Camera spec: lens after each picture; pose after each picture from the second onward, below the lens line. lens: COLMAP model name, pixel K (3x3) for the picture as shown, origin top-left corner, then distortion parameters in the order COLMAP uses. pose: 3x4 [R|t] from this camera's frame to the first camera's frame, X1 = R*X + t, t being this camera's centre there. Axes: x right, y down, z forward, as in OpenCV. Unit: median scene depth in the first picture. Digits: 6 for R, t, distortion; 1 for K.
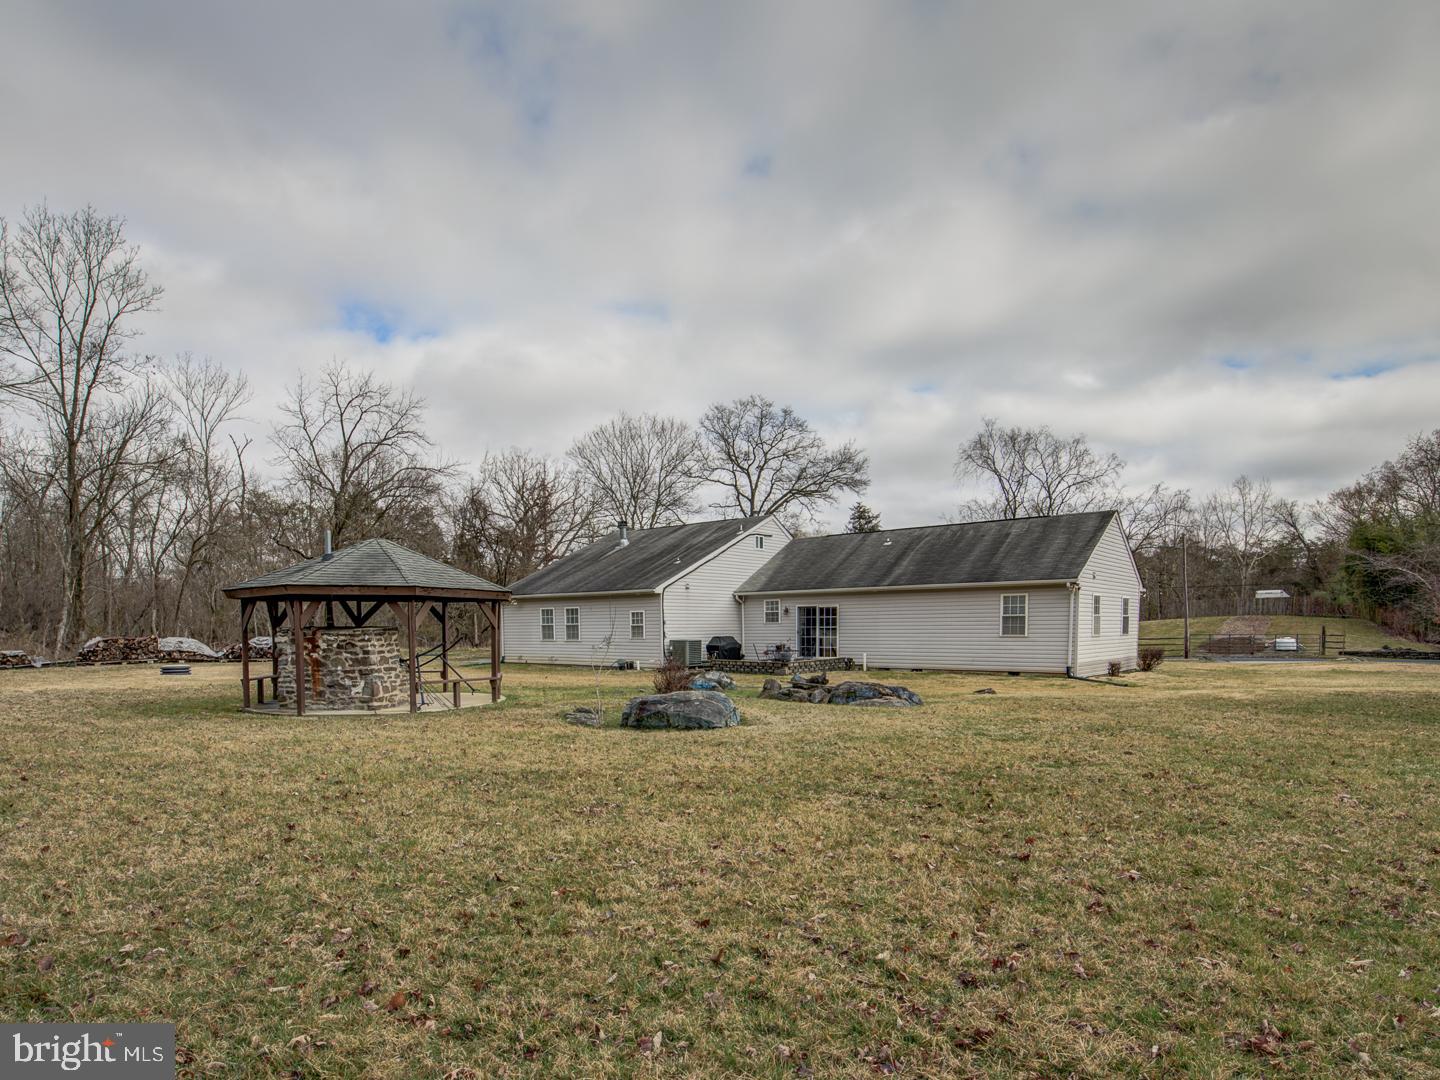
lens RADIAL K [[1106.6, 0, 867.9], [0, 1106.6, 639.2], [0, 0, 1]] dist [0.002503, -0.002296]
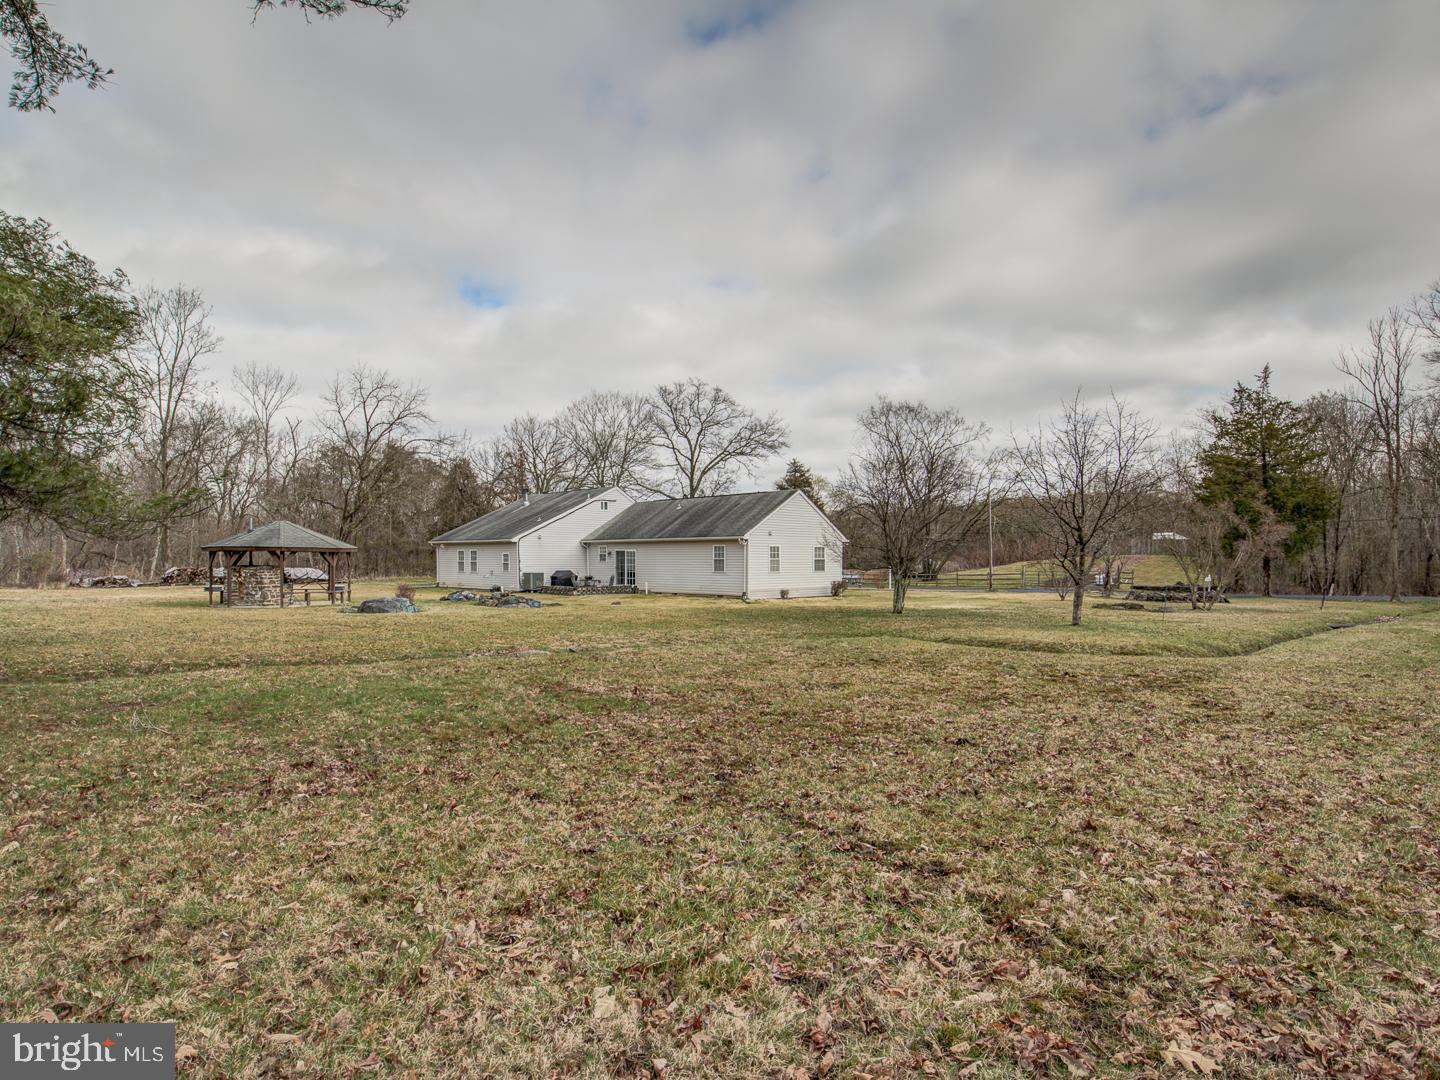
lens RADIAL K [[923.3, 0, 714.0], [0, 923.3, 524.3], [0, 0, 1]] dist [0.004726, 0.002479]
pose [[0.995174, 0.003736, -0.098053, 0.162819], [-0.008806, 0.998643, -0.051329, -0.002105], [0.097728, 0.051945, 0.993857, -0.187157]]
